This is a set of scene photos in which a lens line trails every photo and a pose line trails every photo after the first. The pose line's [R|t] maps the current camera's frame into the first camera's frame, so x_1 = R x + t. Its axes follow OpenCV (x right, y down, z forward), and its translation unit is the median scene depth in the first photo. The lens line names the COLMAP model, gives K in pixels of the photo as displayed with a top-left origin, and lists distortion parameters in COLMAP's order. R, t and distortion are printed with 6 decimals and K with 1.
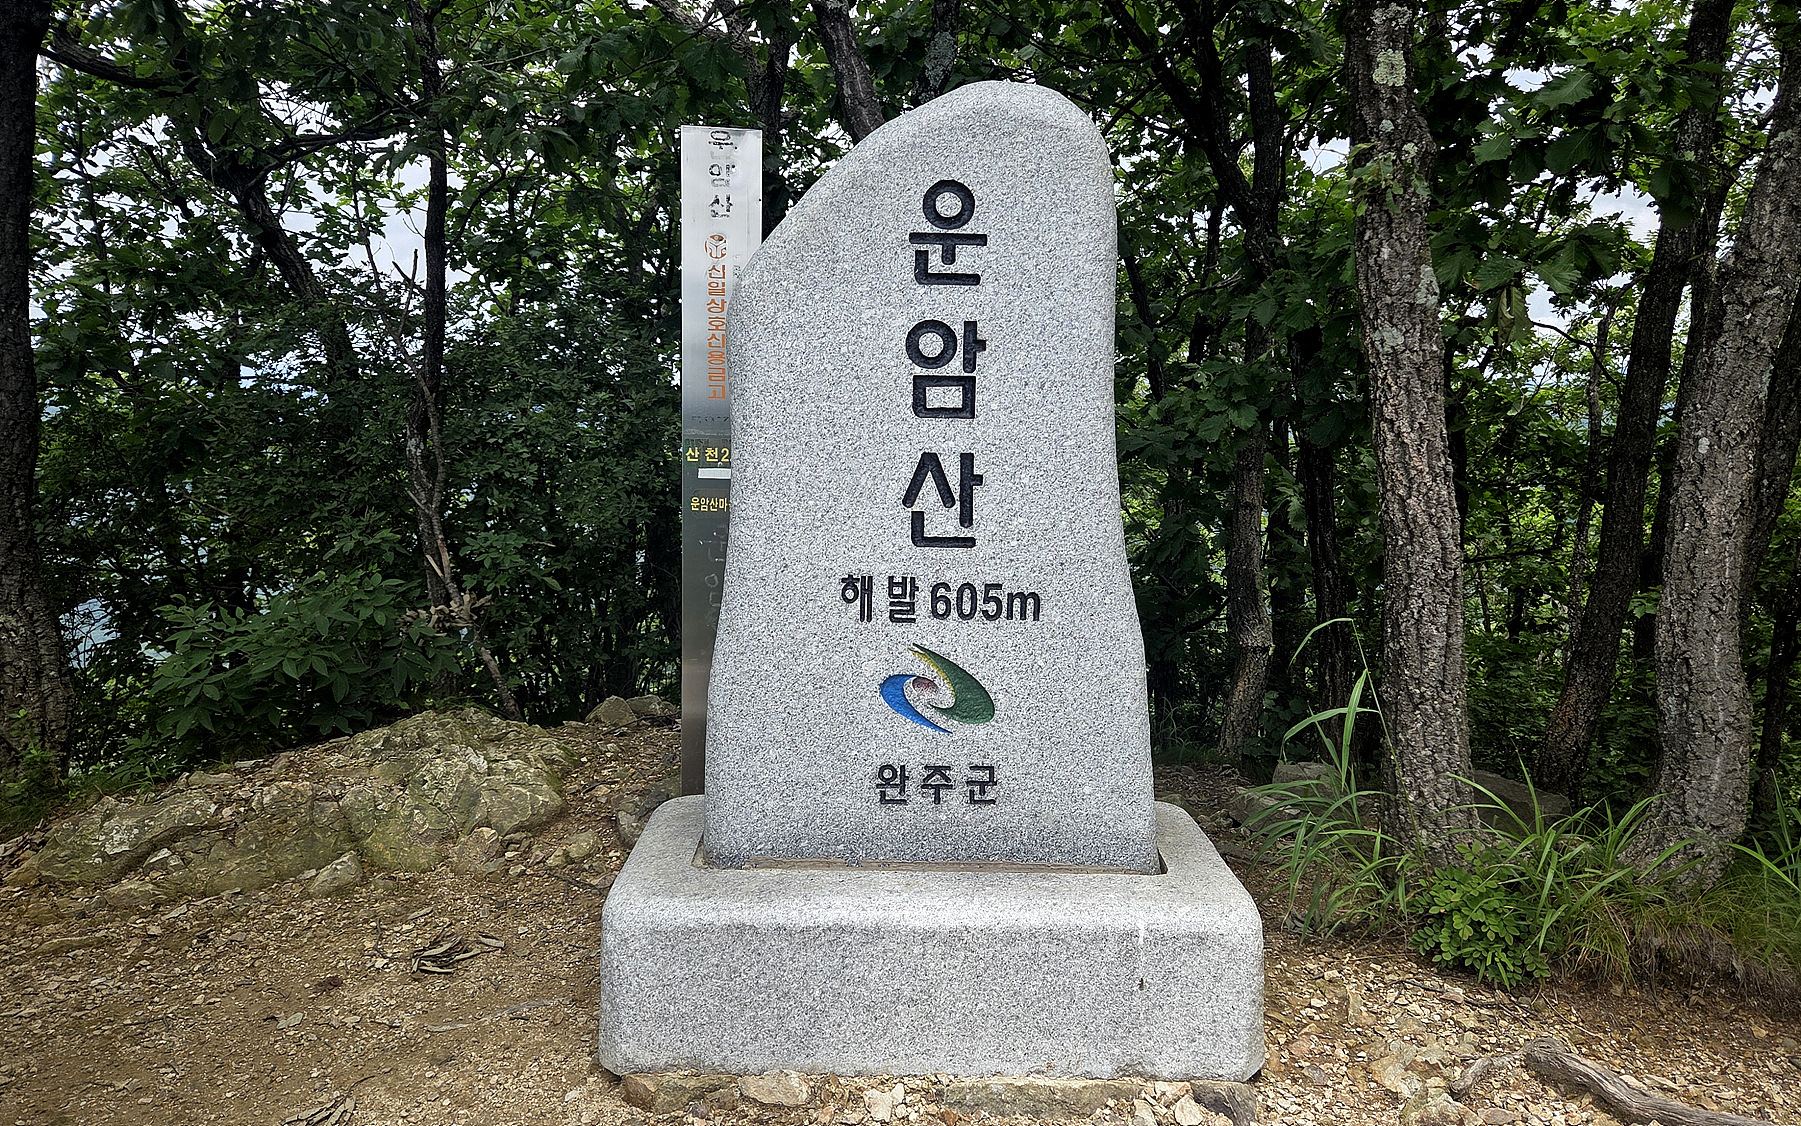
lens RADIAL K [[1359.7, 0, 897.8], [0, 1359.7, 553.3], [0, 0, 1]] dist [0.081554, -0.064209]
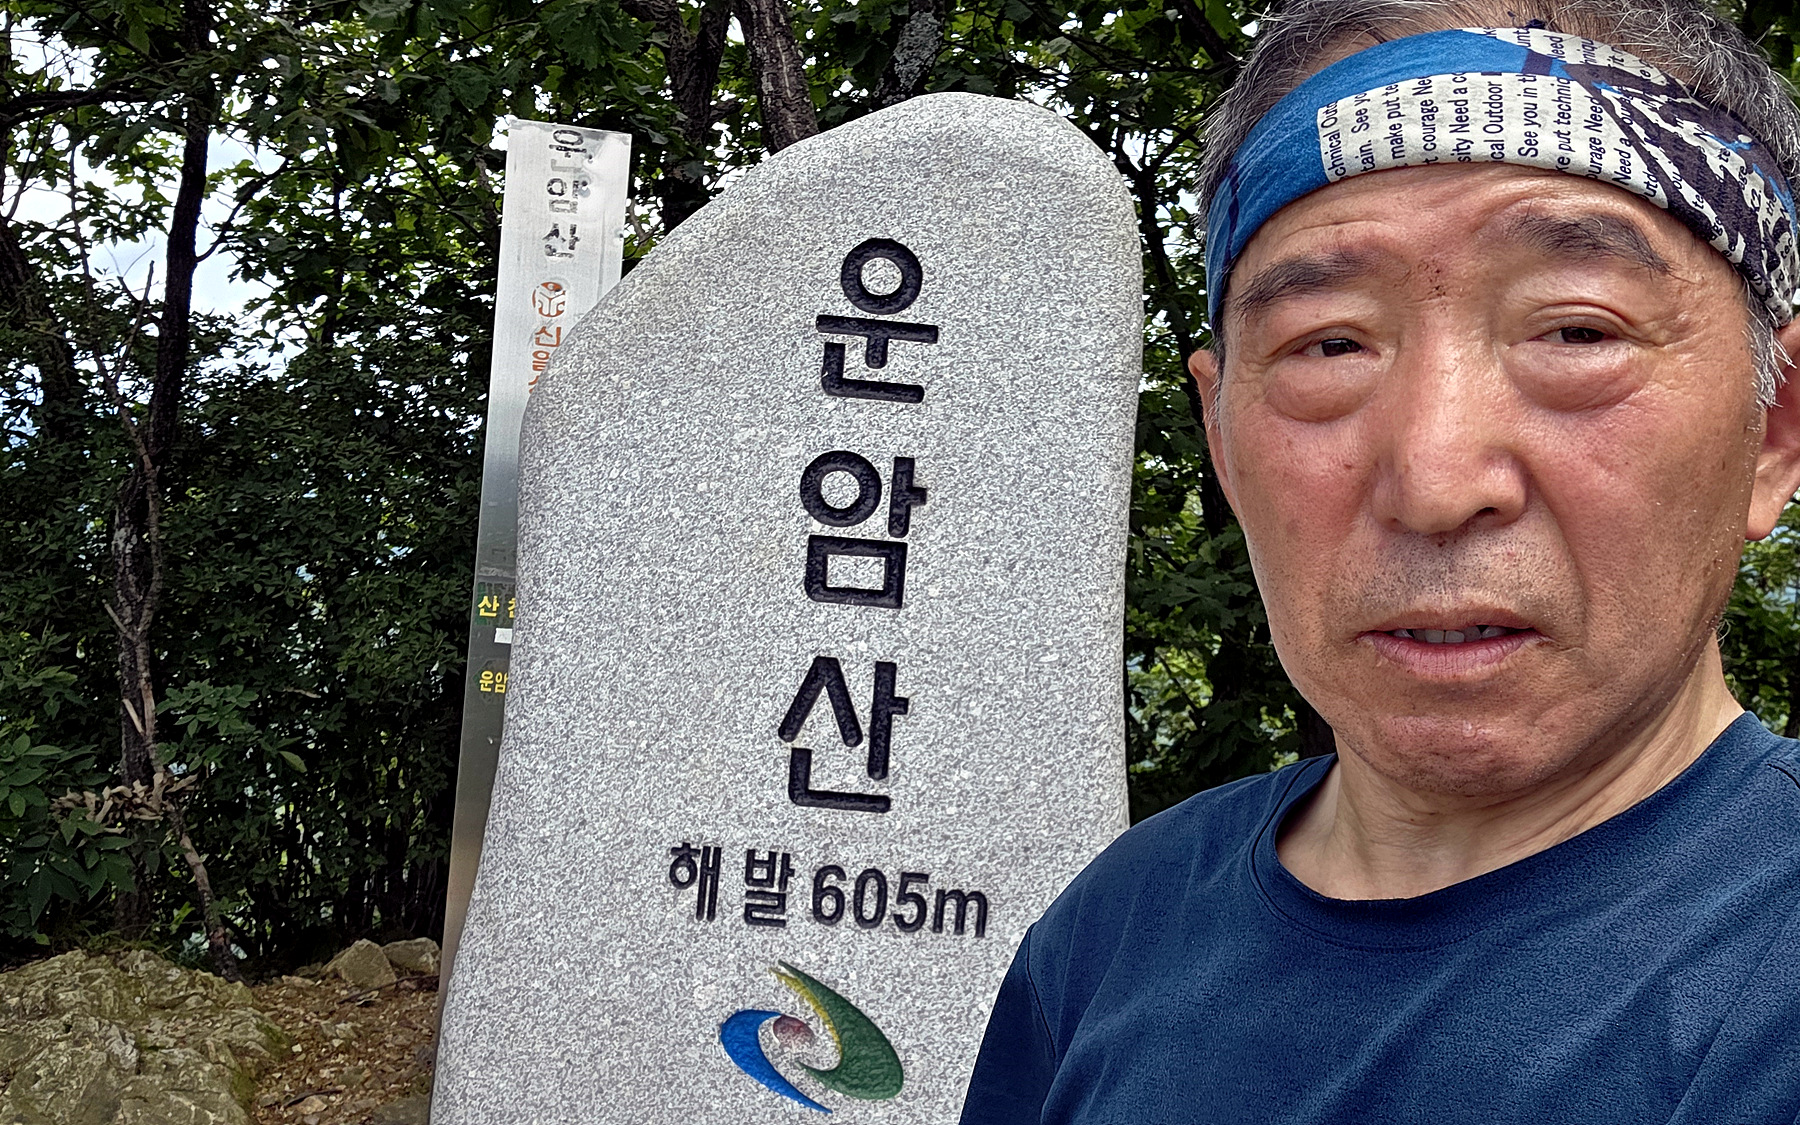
lens RADIAL K [[1903.0, 0, 845.9], [0, 1903.0, 559.0], [0, 0, 1]] dist [0.166542, -0.637720]
pose [[0.997301, 0.073410, -0.001387, 0.029541], [-0.073278, 0.993970, -0.081572, -0.046965], [-0.004609, 0.081454, 0.996666, 0.115848]]
